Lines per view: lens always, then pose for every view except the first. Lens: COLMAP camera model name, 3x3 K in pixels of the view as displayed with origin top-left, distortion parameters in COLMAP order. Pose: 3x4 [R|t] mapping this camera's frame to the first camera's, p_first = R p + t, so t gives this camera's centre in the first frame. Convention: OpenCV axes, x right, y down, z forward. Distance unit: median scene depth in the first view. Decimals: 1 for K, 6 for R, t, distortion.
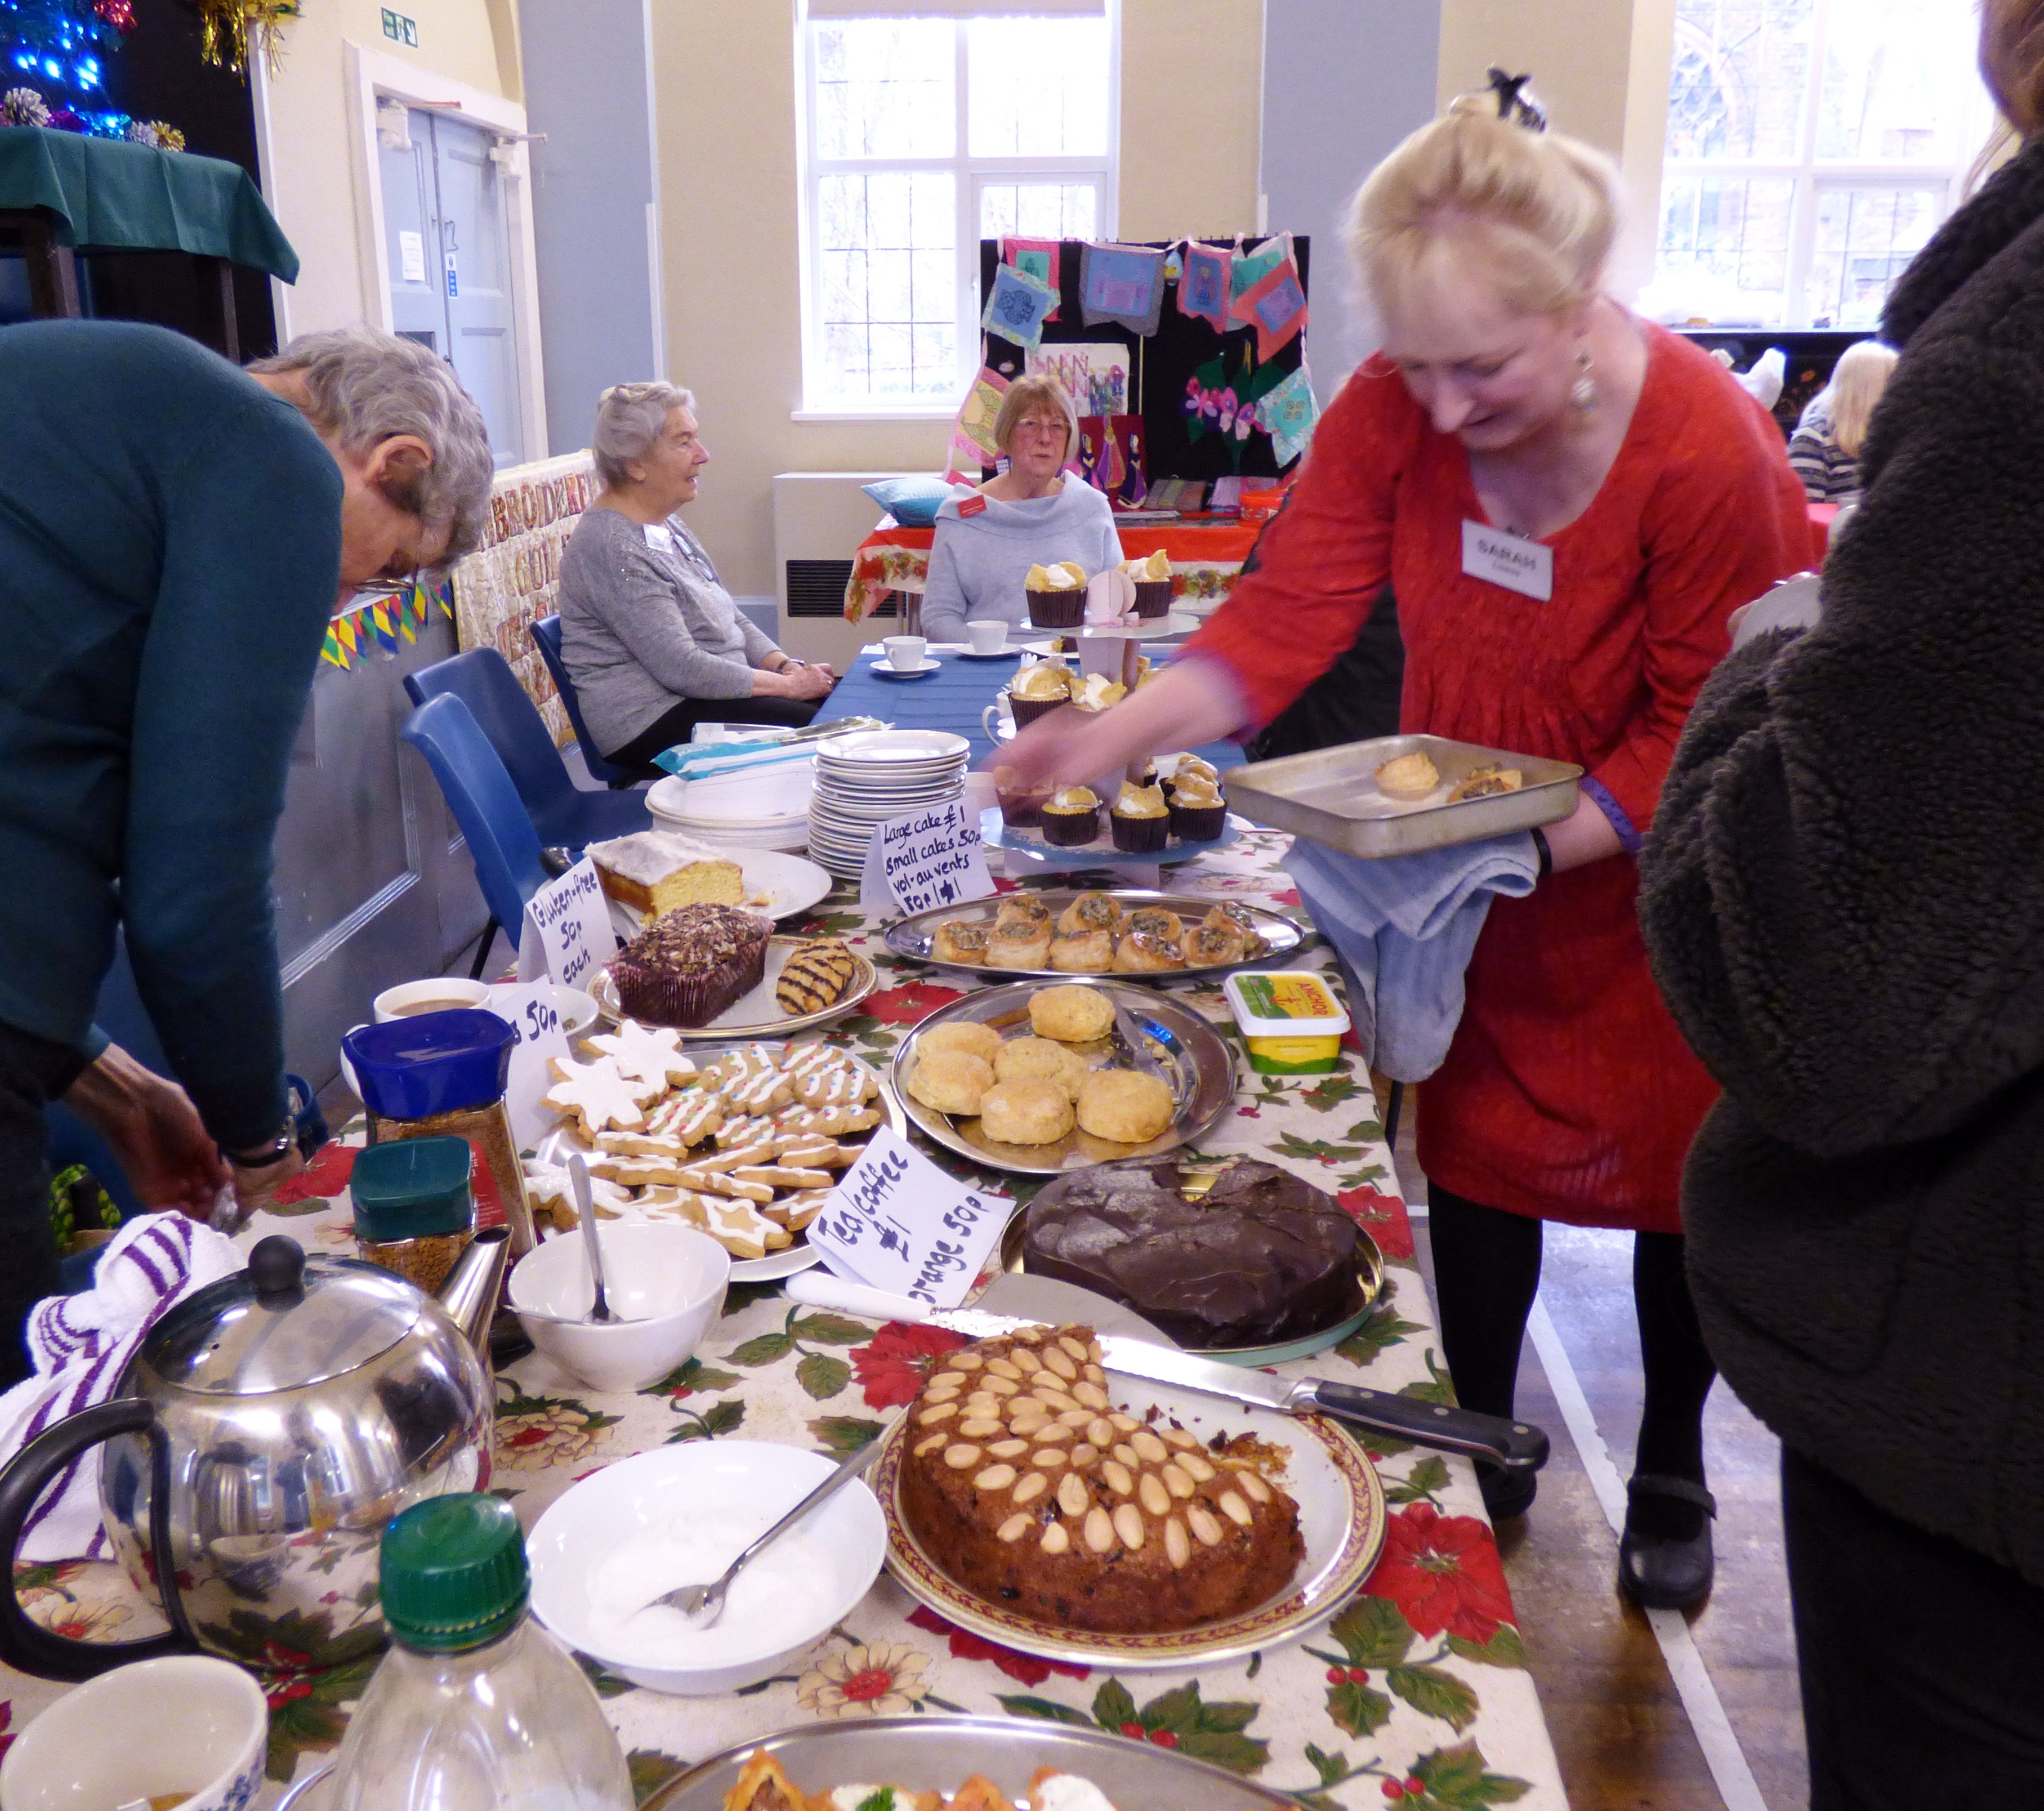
lens RADIAL K [[2013.9, 0, 1022.0], [0, 2013.9, 905.5], [0, 0, 1]] dist [-0.015904, -0.008917]
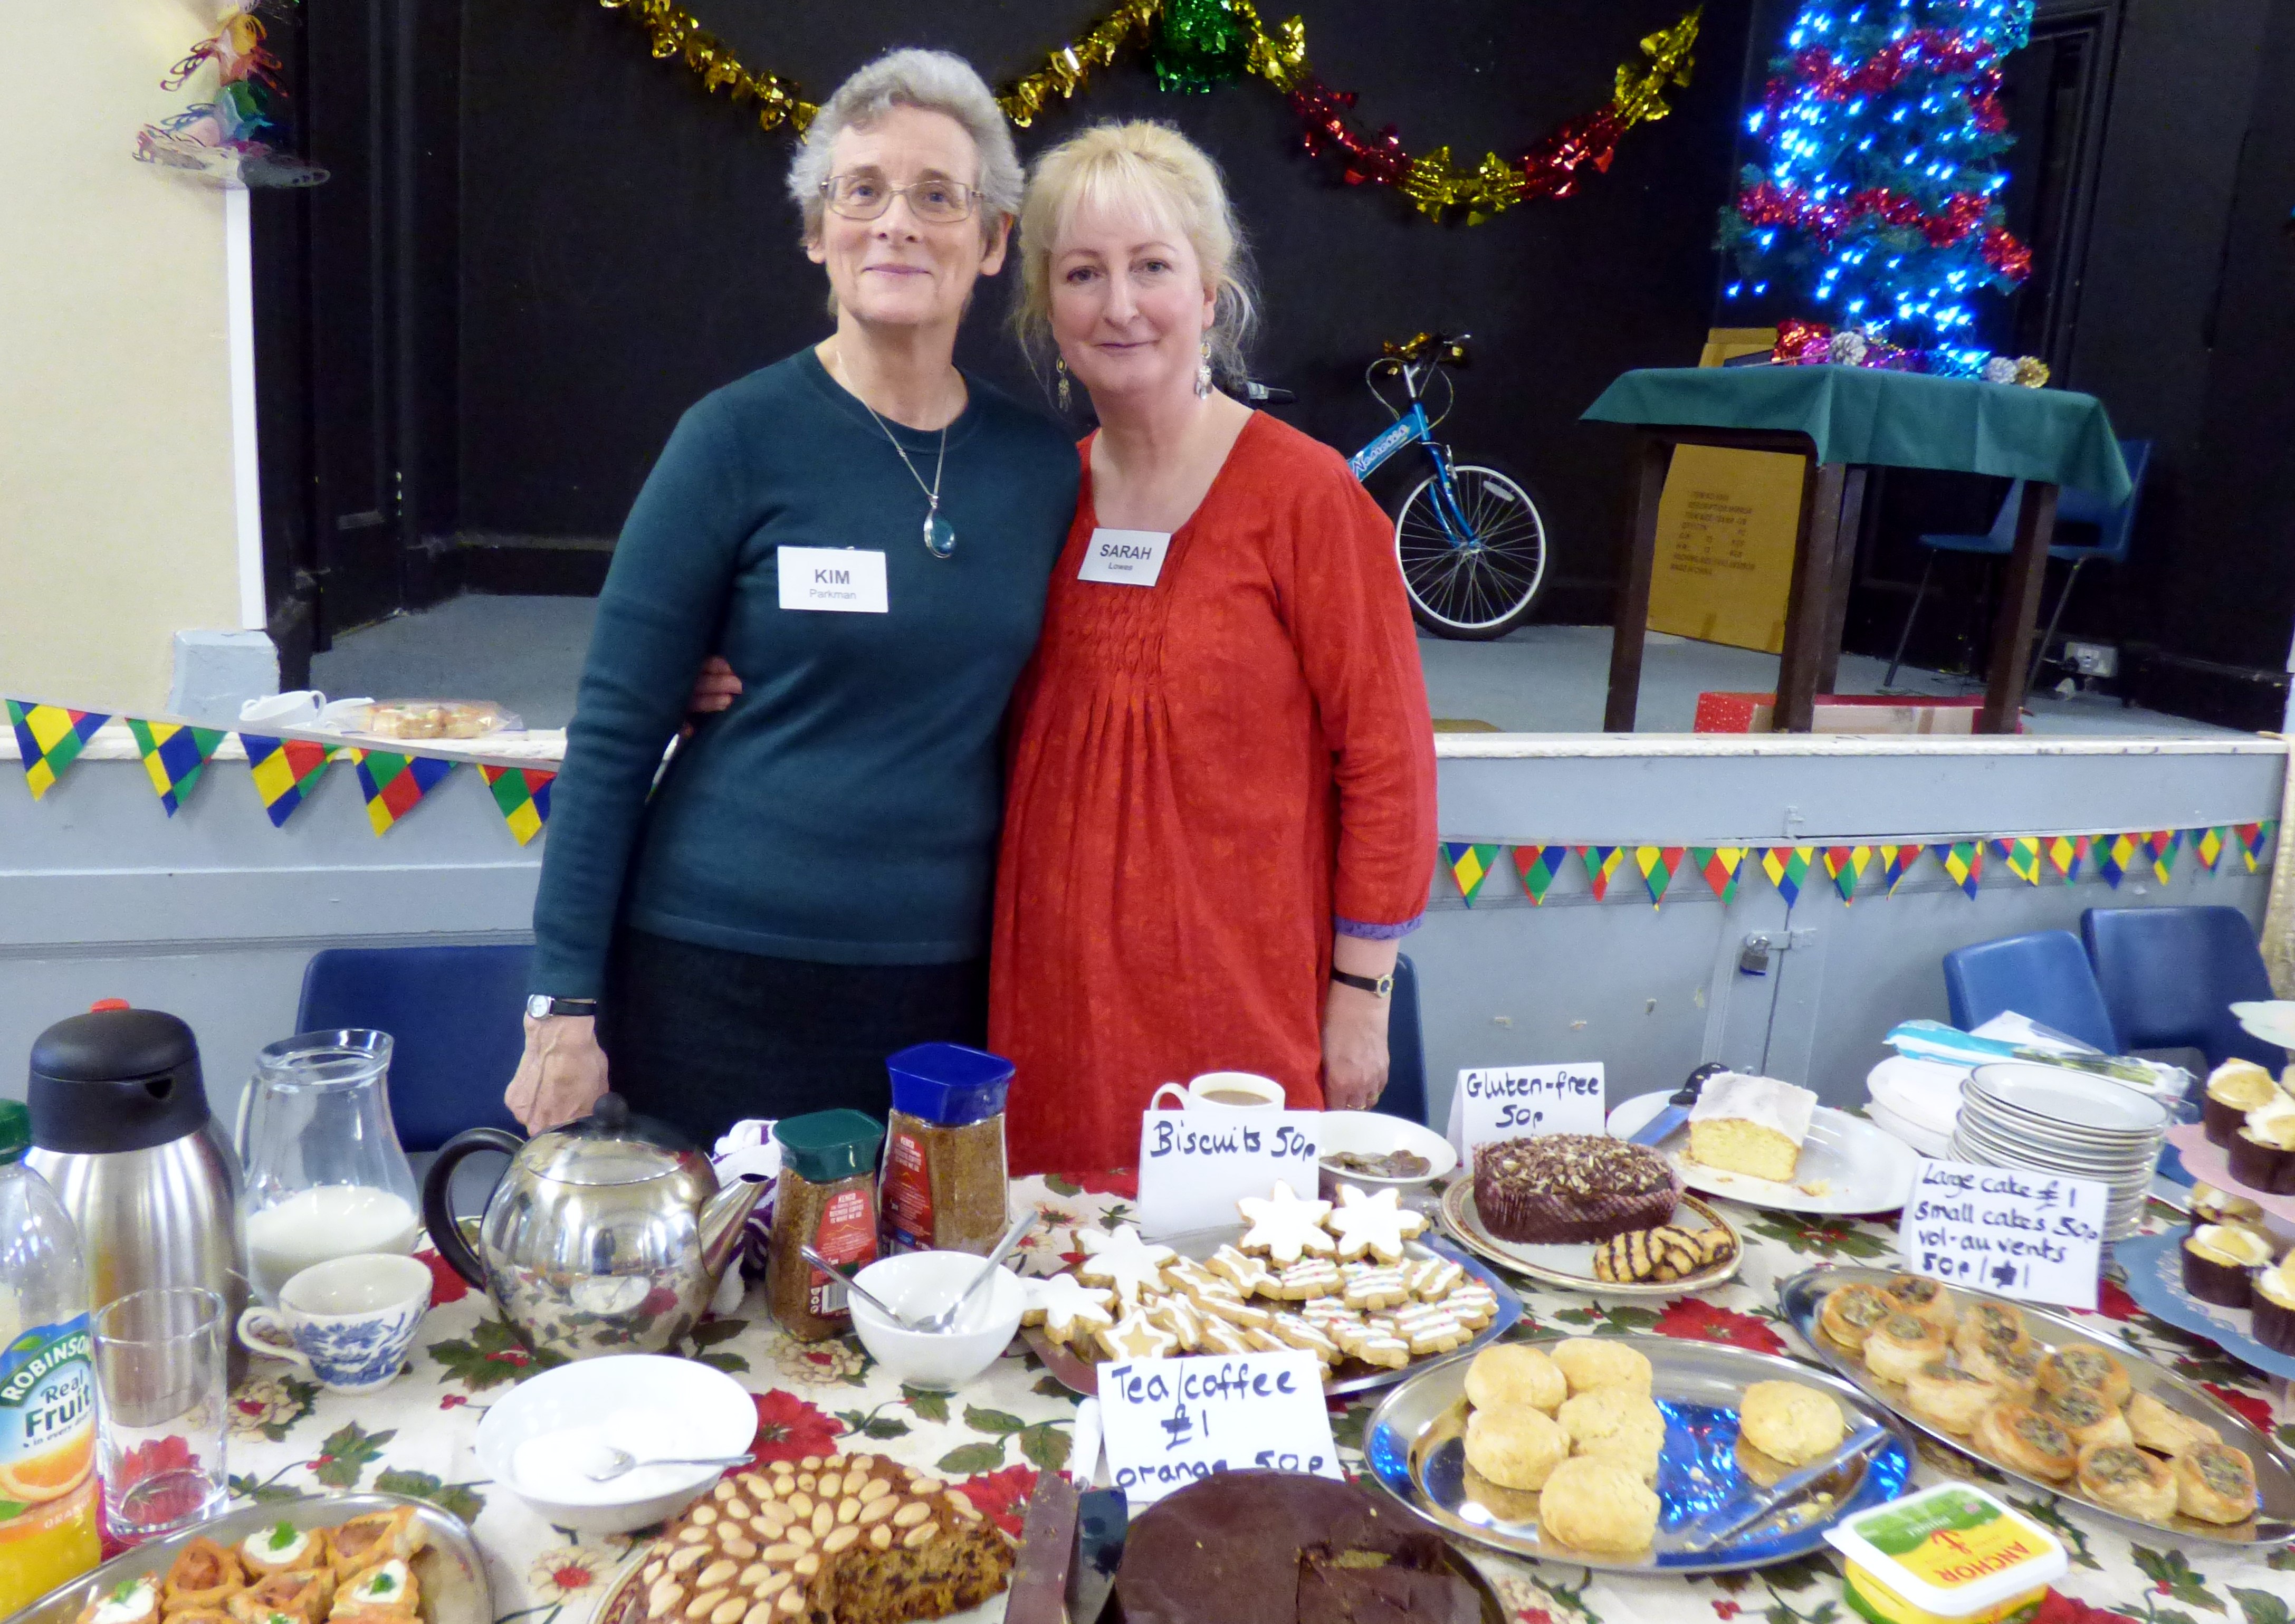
lens RADIAL K [[1880.0, 0, 1147.5], [0, 1880.0, 812.0], [0, 0, 1]] dist [-0.040522, -0.001683]
pose [[0.340247, 0.208375, -0.916958, 0.607720], [-0.315481, 0.943916, 0.097439, -0.180771], [0.885835, 0.256129, 0.386903, 0.427599]]
